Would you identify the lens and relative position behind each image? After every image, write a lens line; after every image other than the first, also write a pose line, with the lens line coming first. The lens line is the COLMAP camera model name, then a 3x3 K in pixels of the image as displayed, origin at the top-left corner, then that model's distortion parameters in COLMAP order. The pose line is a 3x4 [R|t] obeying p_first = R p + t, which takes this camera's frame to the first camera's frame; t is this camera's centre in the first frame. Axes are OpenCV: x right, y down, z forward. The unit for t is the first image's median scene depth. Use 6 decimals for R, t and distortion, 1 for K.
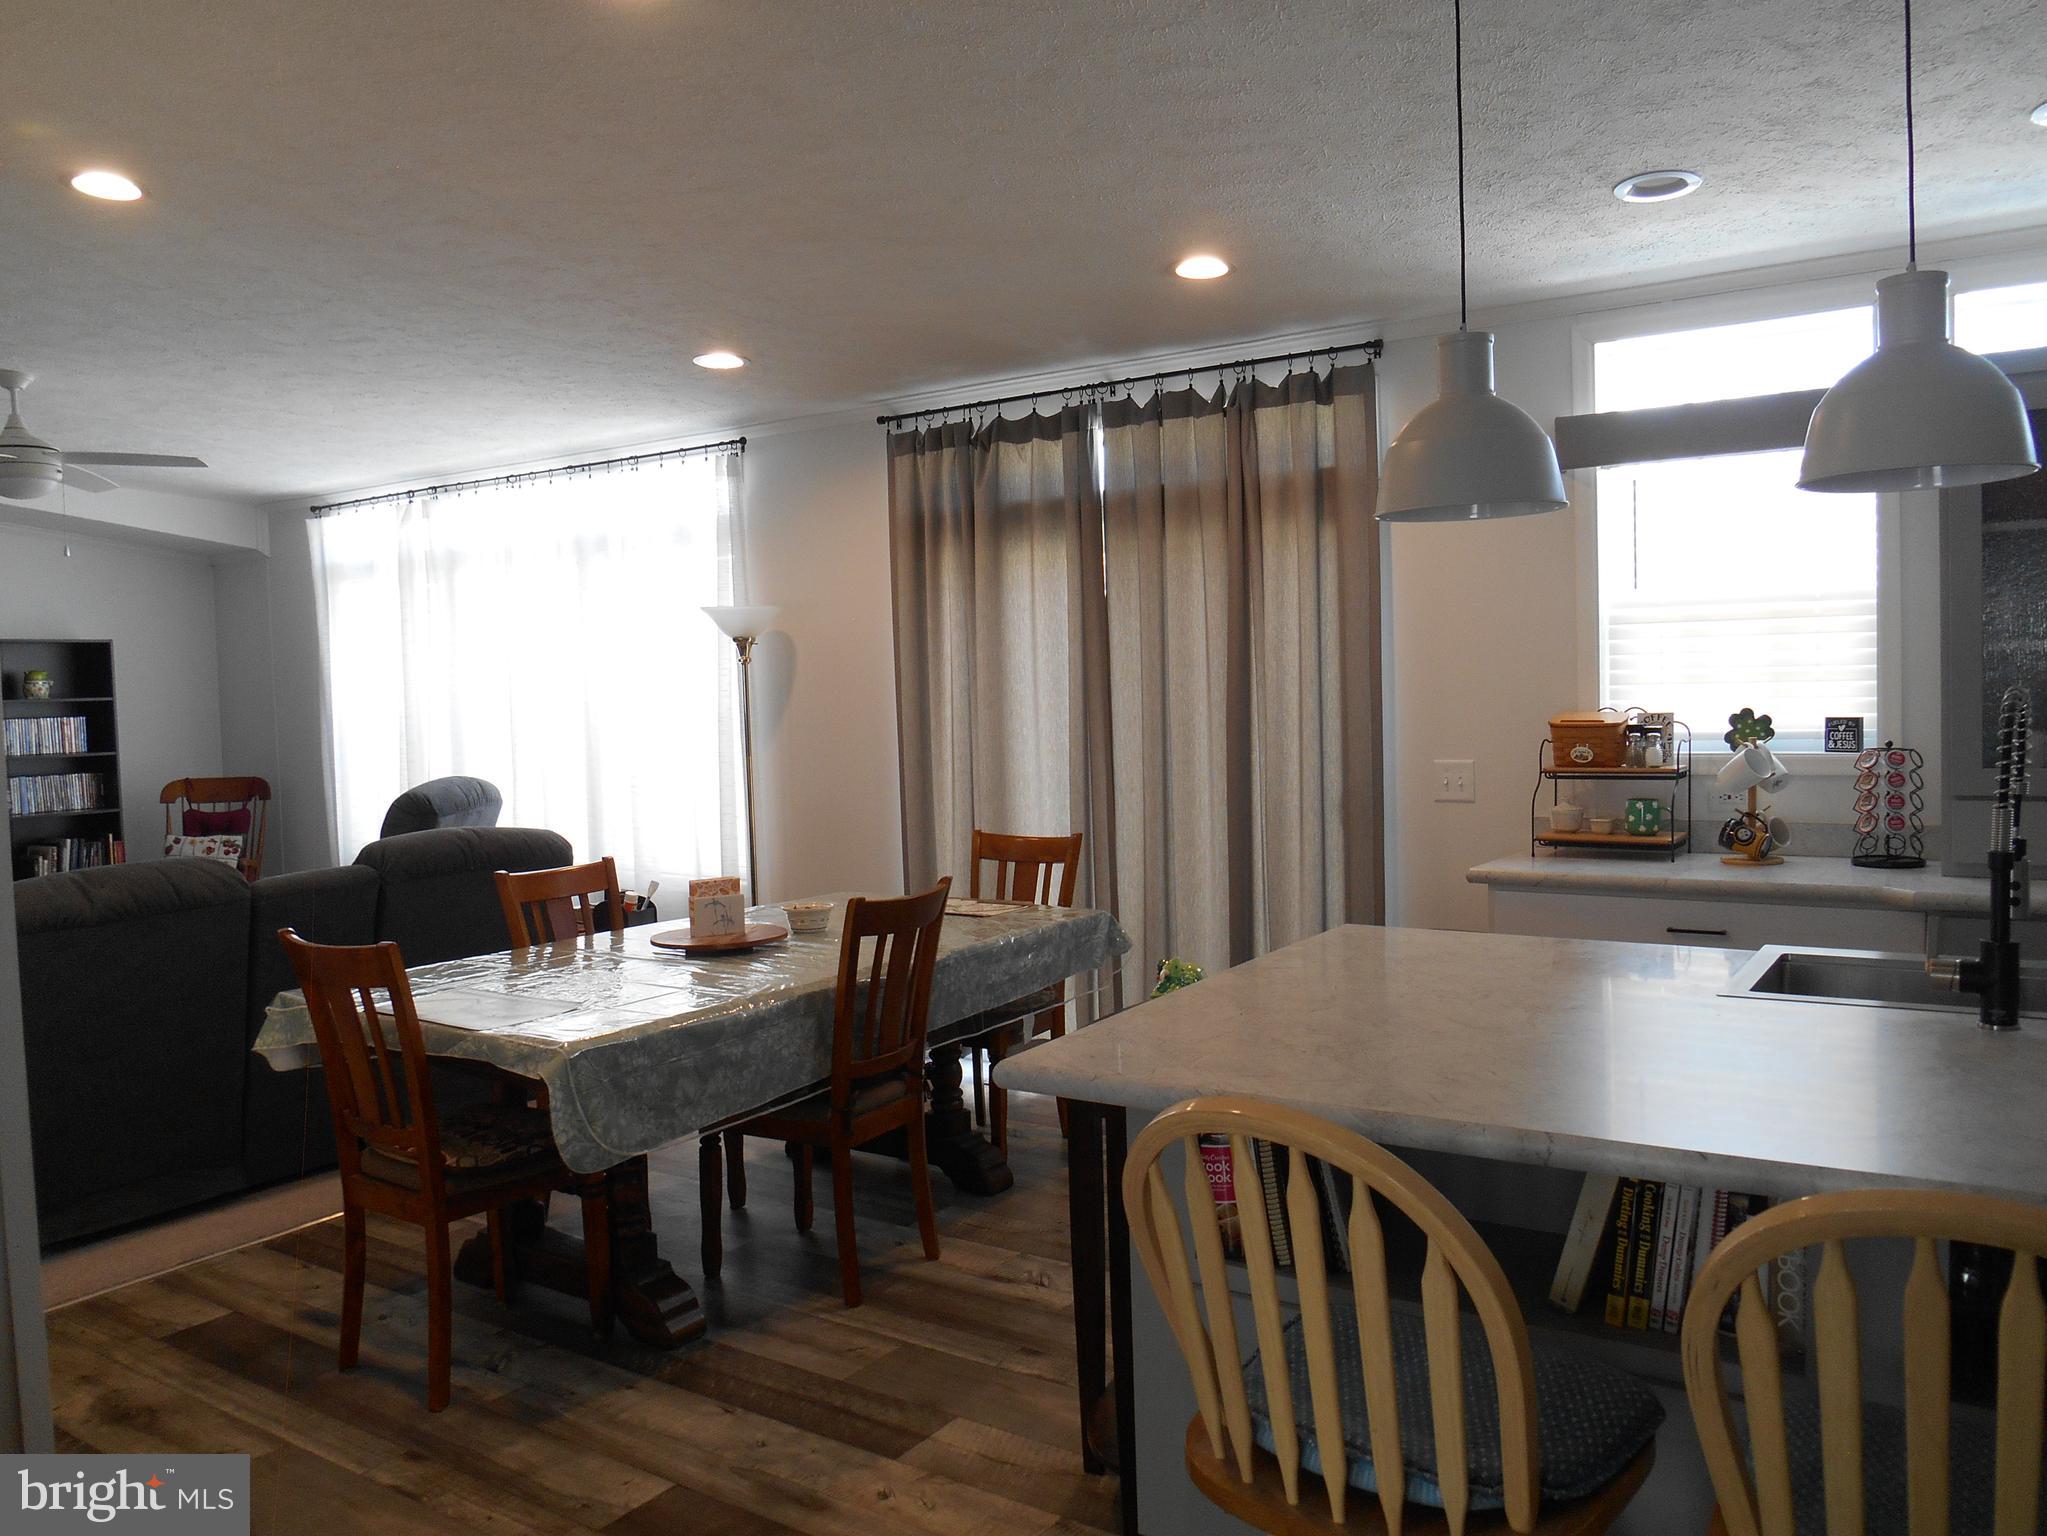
lens RADIAL K [[1564.4, 0, 1018.0], [0, 1564.4, 765.9], [0, 0, 1]] dist [-0.037599, 0.010706]
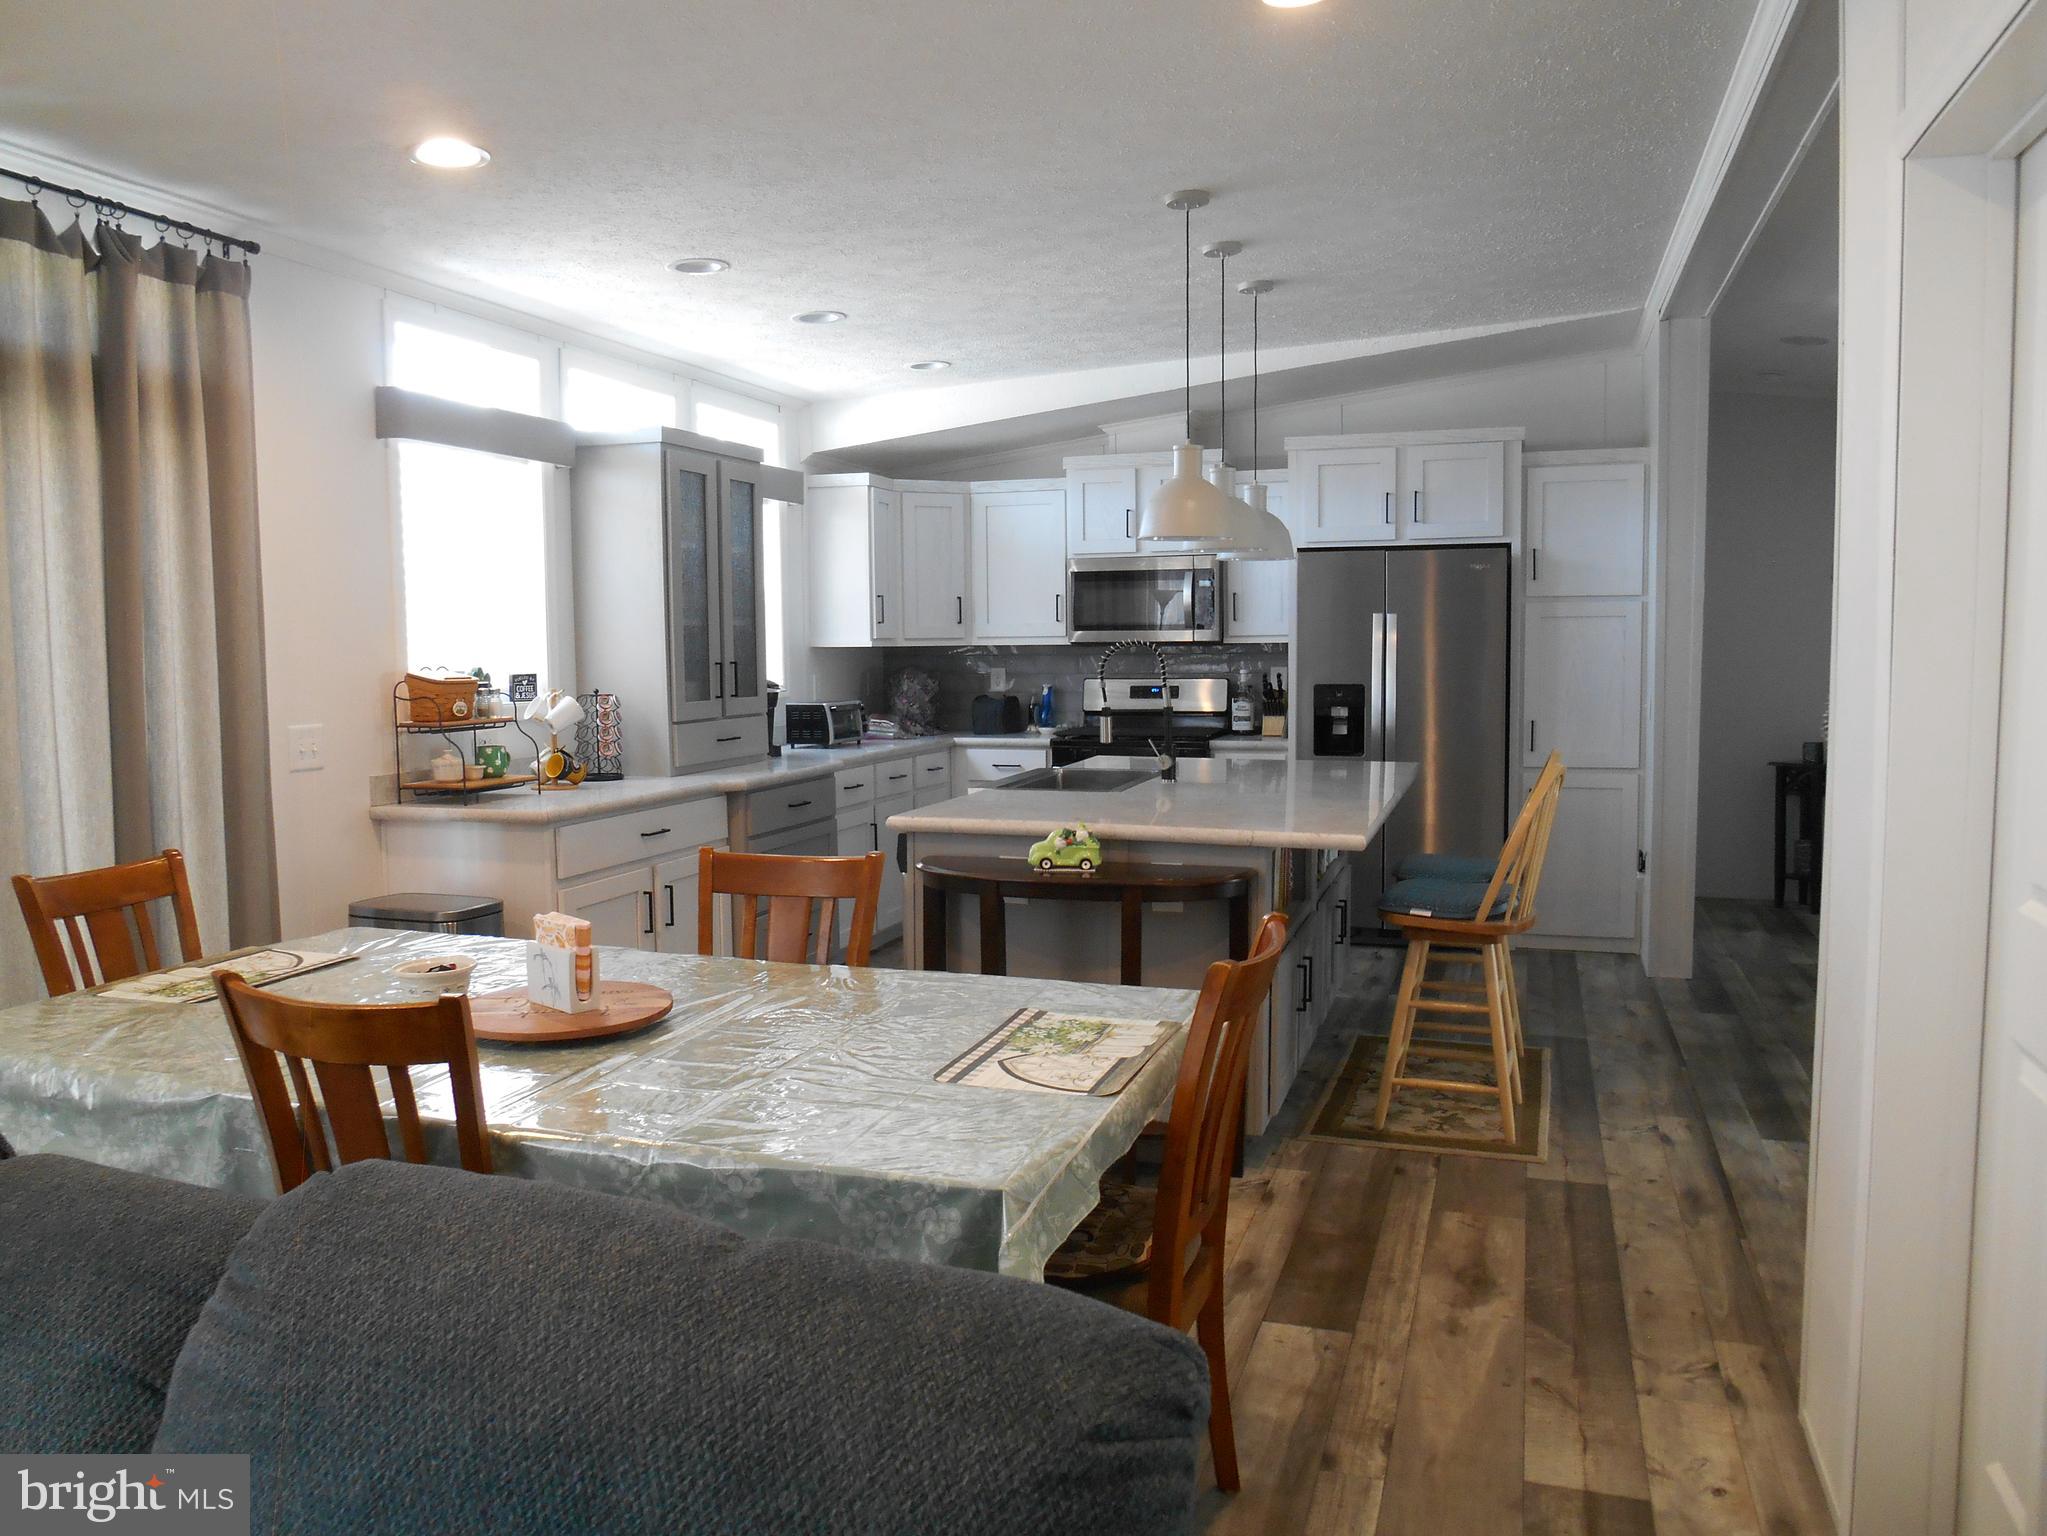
lens RADIAL K [[1564.4, 0, 1024.8], [0, 1564.4, 767.6], [0, 0, 1]] dist [-0.037599, 0.010706]
pose [[-0.281264, -0.049973, 0.958328, -0.683263], [0.063459, 0.995489, 0.070535, -0.015814], [-0.957530, 0.080653, -0.276824, 0.800567]]
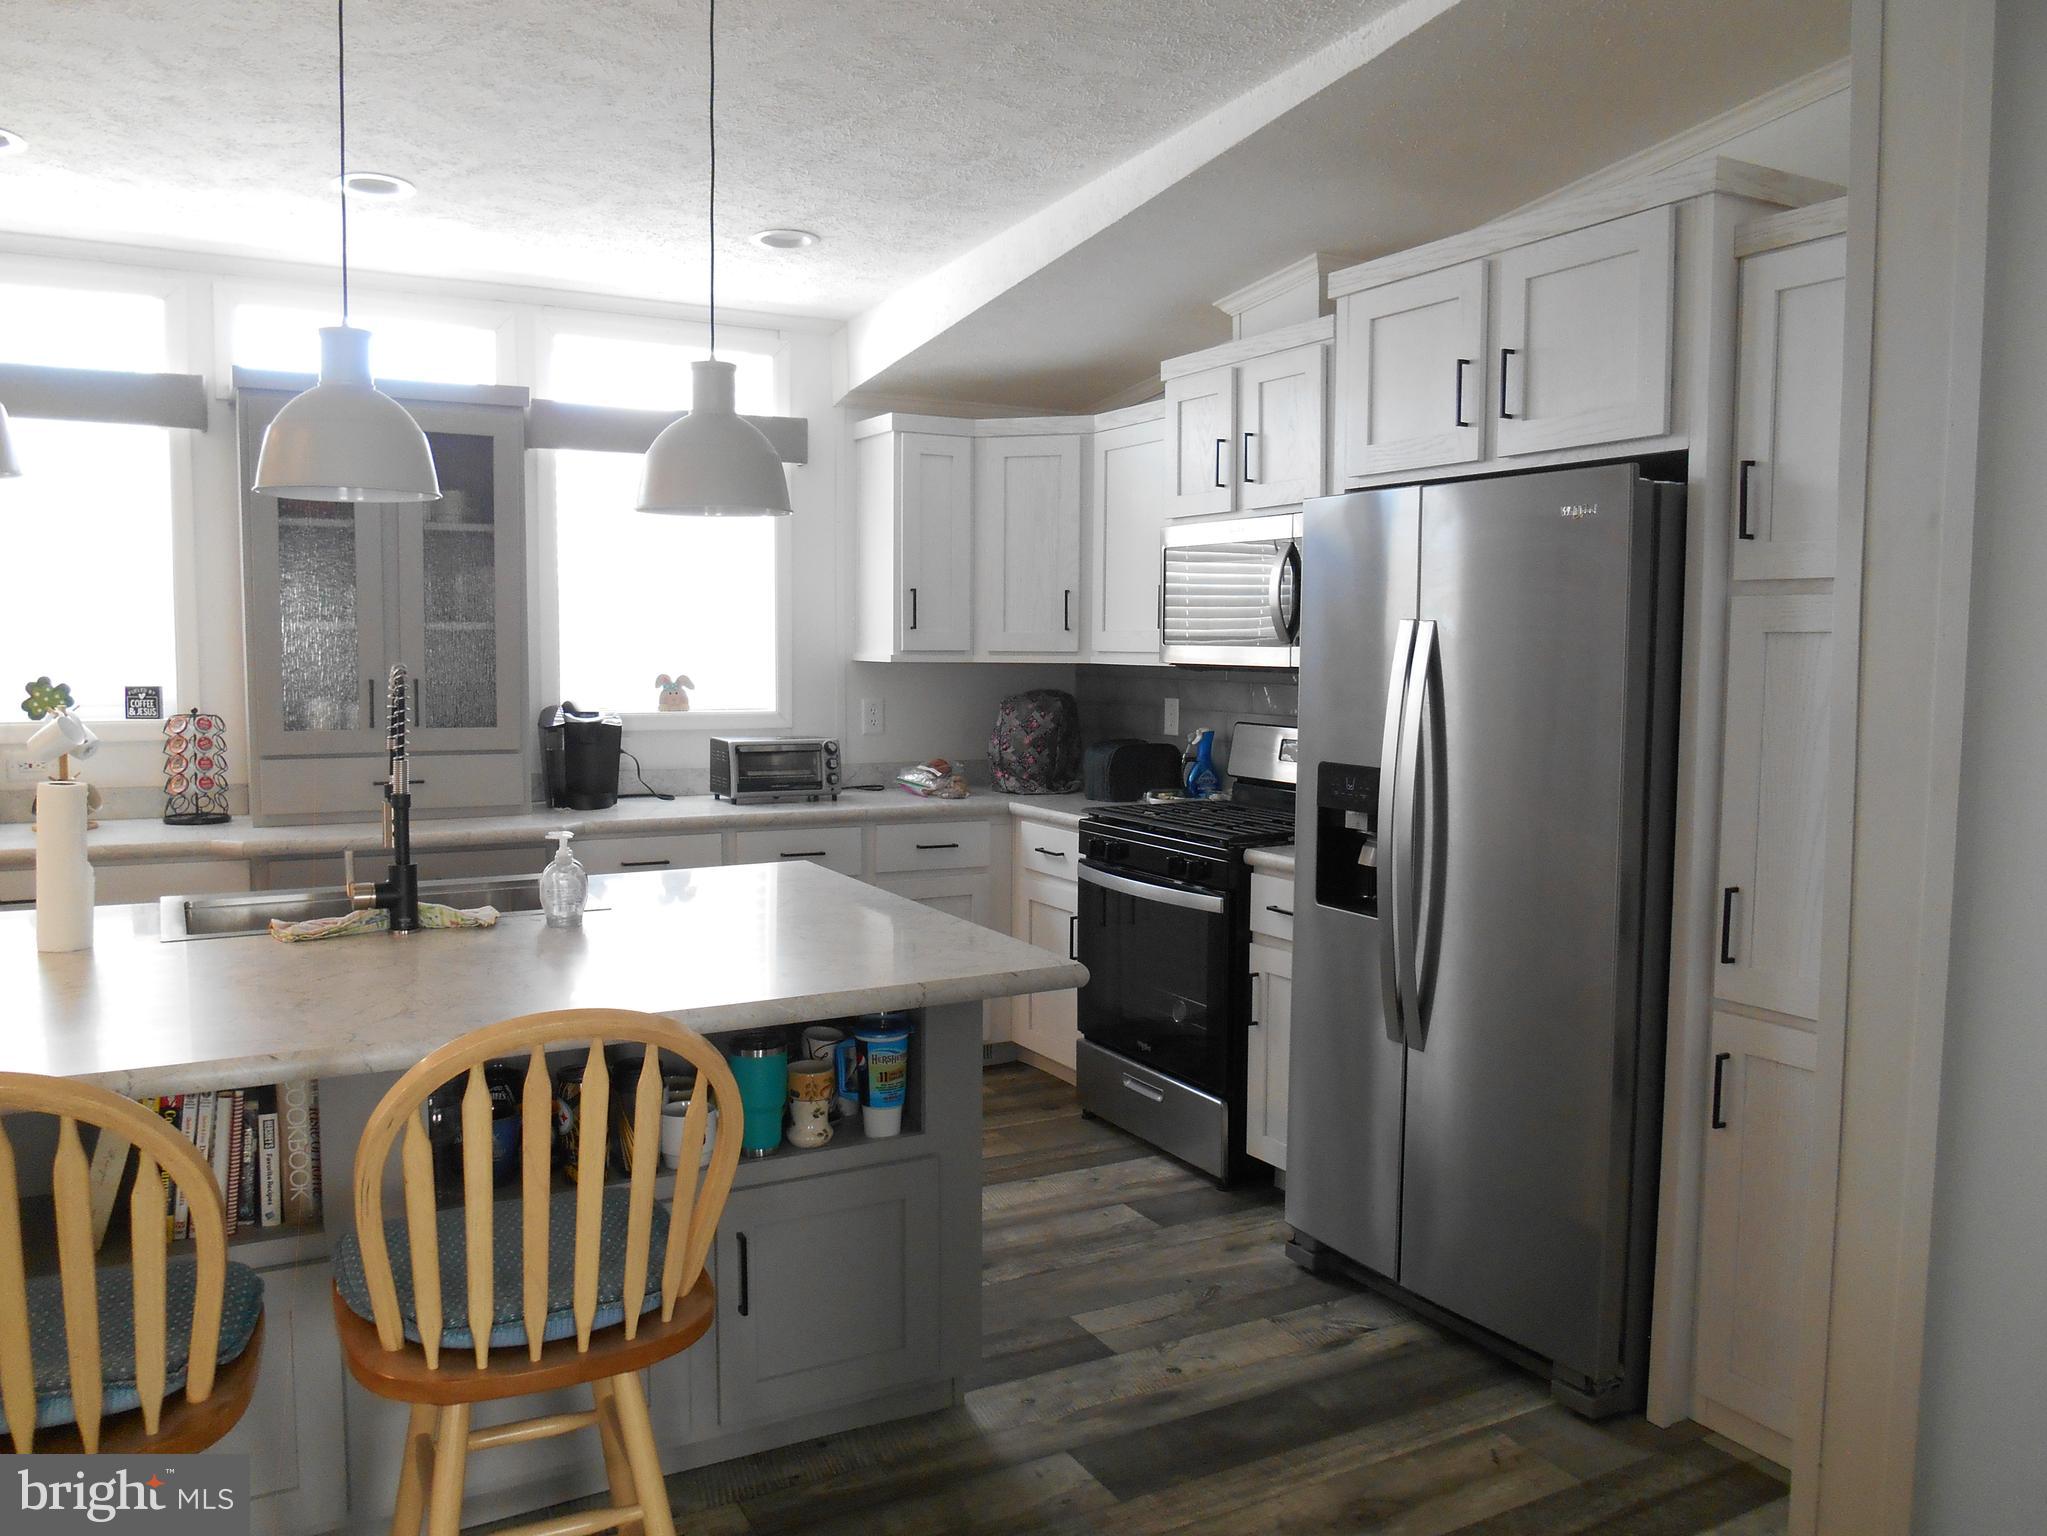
lens RADIAL K [[1564.4, 0, 1021.7], [0, 1564.4, 770.4], [0, 0, 1]] dist [-0.037599, 0.010706]
pose [[0.453907, -0.044285, 0.889948, -0.113499], [0.022066, 0.999017, 0.038458, -0.001058], [-0.890776, 0.002182, 0.454438, -0.011812]]
